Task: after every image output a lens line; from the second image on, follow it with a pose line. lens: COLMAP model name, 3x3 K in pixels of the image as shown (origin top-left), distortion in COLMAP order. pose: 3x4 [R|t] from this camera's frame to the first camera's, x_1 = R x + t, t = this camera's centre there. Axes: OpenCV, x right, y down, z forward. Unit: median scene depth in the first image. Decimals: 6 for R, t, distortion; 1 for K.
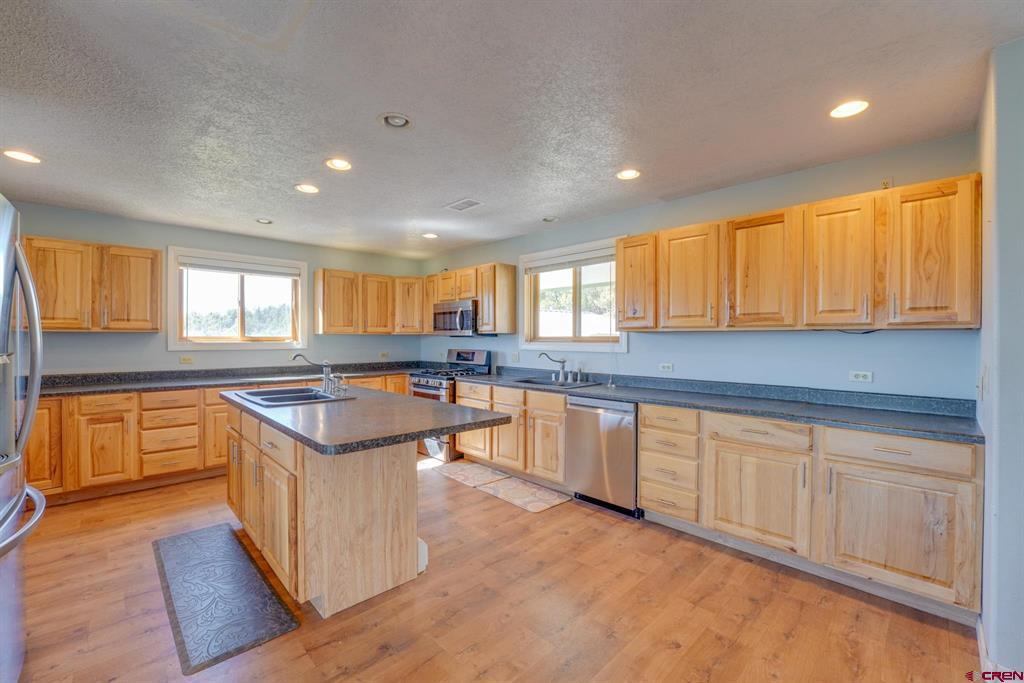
lens RADIAL K [[420.6, 0, 503.9], [0, 420.6, 343.3], [0, 0, 1]] dist [-0.032166, 0.004014]
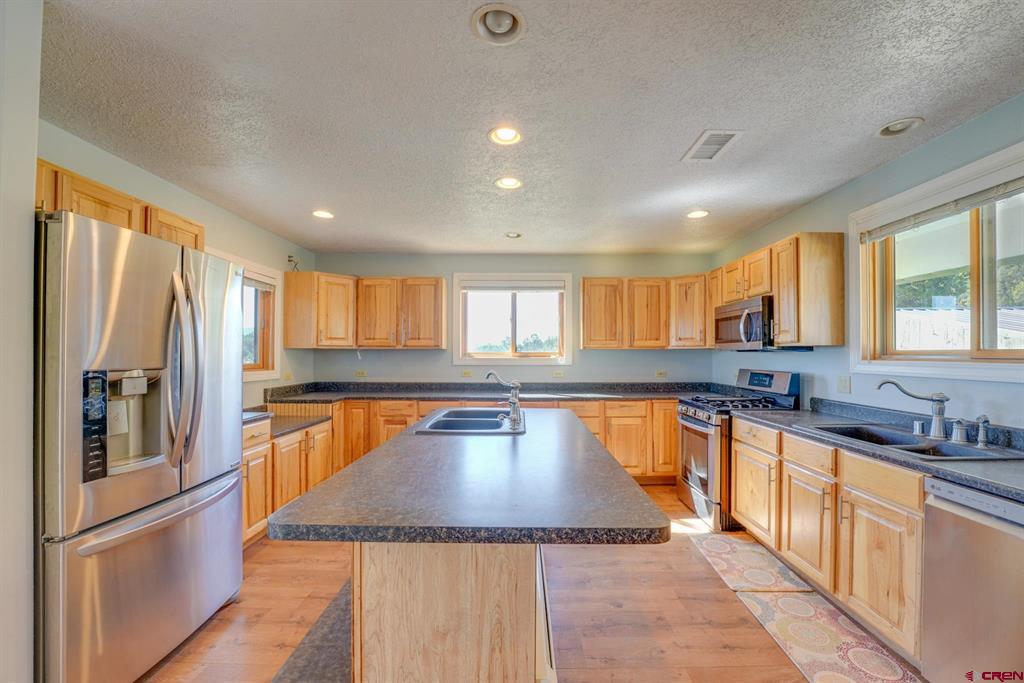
lens RADIAL K [[420.6, 0, 518.1], [0, 420.6, 352.5], [0, 0, 1]] dist [-0.032166, 0.004014]
pose [[0.724402, -0.003414, -0.689369, 0.113735], [-0.006392, 0.999911, -0.011668, -0.004295], [0.689348, 0.012859, 0.724316, 0.301030]]
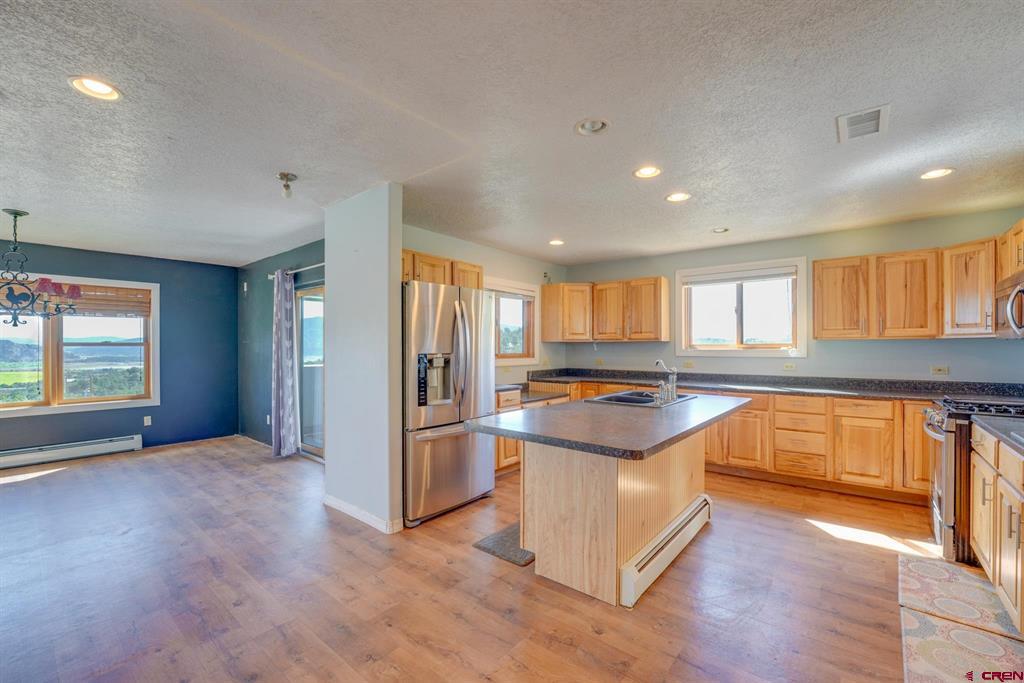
lens RADIAL K [[420.6, 0, 505.8], [0, 420.6, 348.8], [0, 0, 1]] dist [-0.032166, 0.004014]
pose [[0.111031, 0.003431, -0.993811, 0.385493], [-0.007860, 0.999966, 0.002575, -0.002427], [0.993786, 0.007525, 0.111054, 0.374645]]
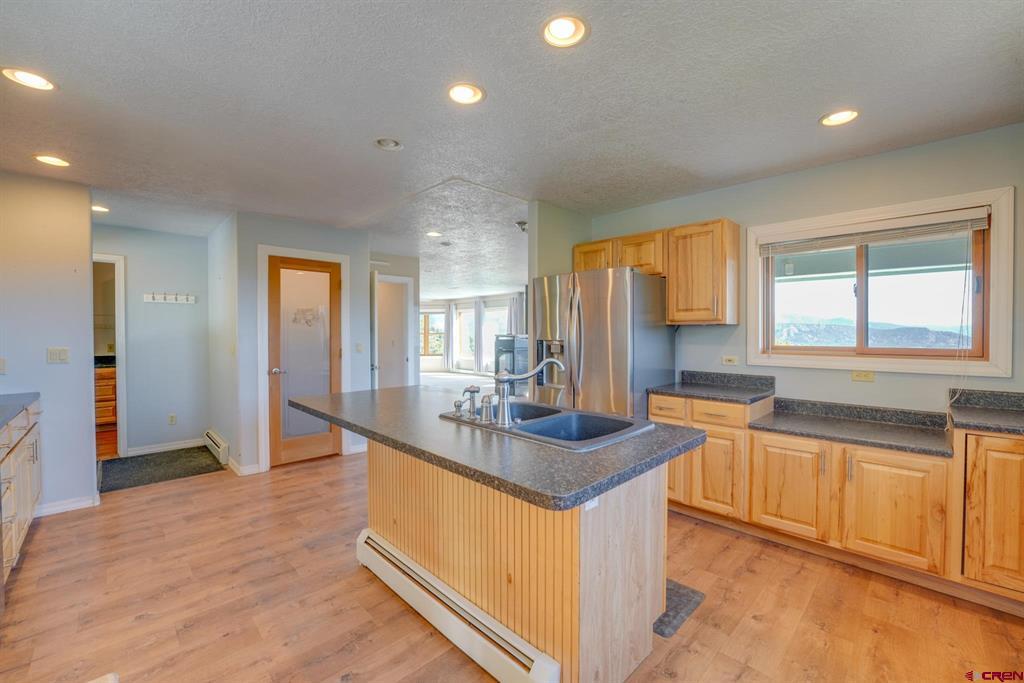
lens RADIAL K [[420.6, 0, 519.7], [0, 420.6, 337.7], [0, 0, 1]] dist [-0.032166, 0.004014]
pose [[-0.999164, -0.001076, -0.040859, -0.314598], [-0.001790, 0.999846, 0.017440, -0.011114], [0.040834, 0.017499, -0.999013, 1.186740]]
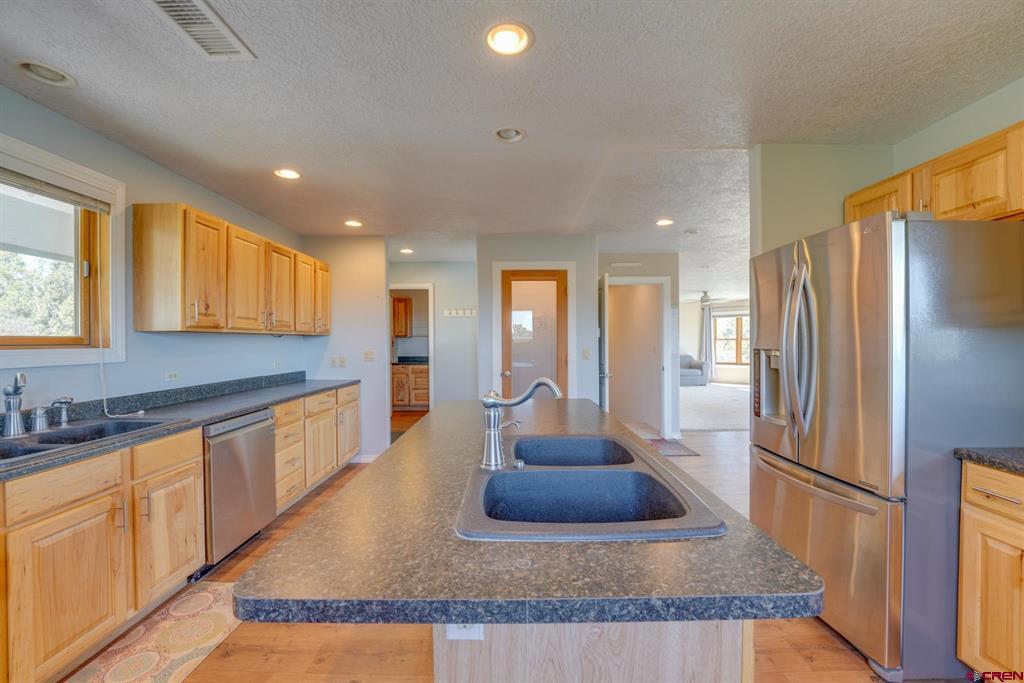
lens RADIAL K [[420.6, 0, 511.4], [0, 420.6, 342.9], [0, 0, 1]] dist [-0.032166, 0.004014]
pose [[-0.727348, -0.002919, 0.686263, -0.546595], [0.008087, 0.999885, 0.012824, -0.009722], [-0.686221, 0.014877, -0.727241, 0.969012]]
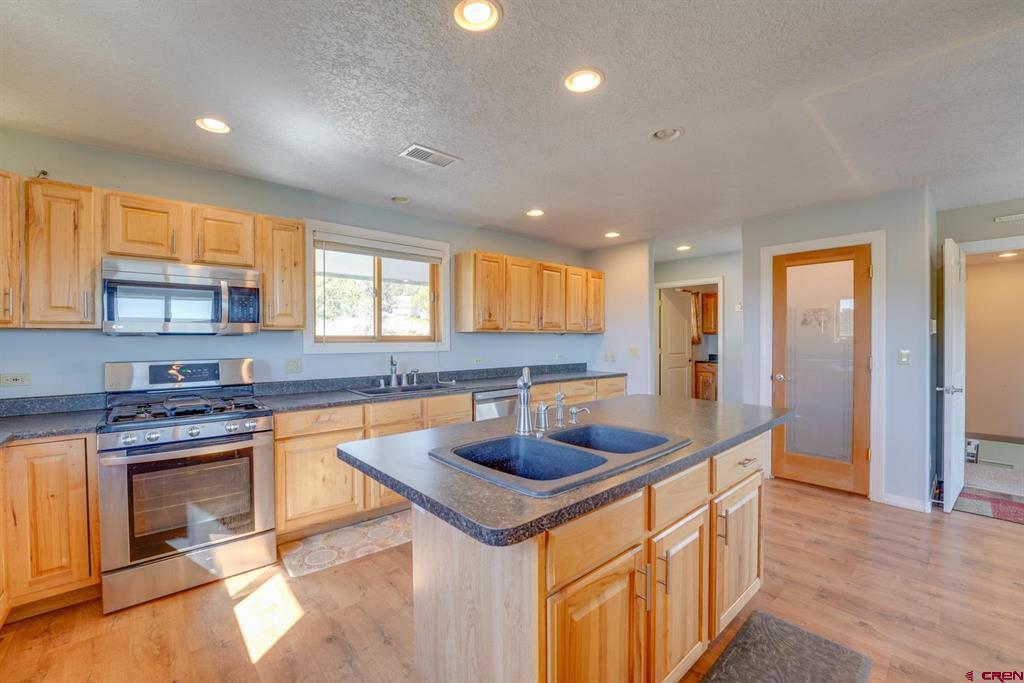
lens RADIAL K [[420.6, 0, 499.2], [0, 420.6, 340.6], [0, 0, 1]] dist [-0.032166, 0.004014]
pose [[0.043909, -0.006580, 0.999014, -0.740260], [0.011838, 0.999912, 0.006066, -0.008278], [-0.998965, 0.011560, 0.043983, 0.757251]]
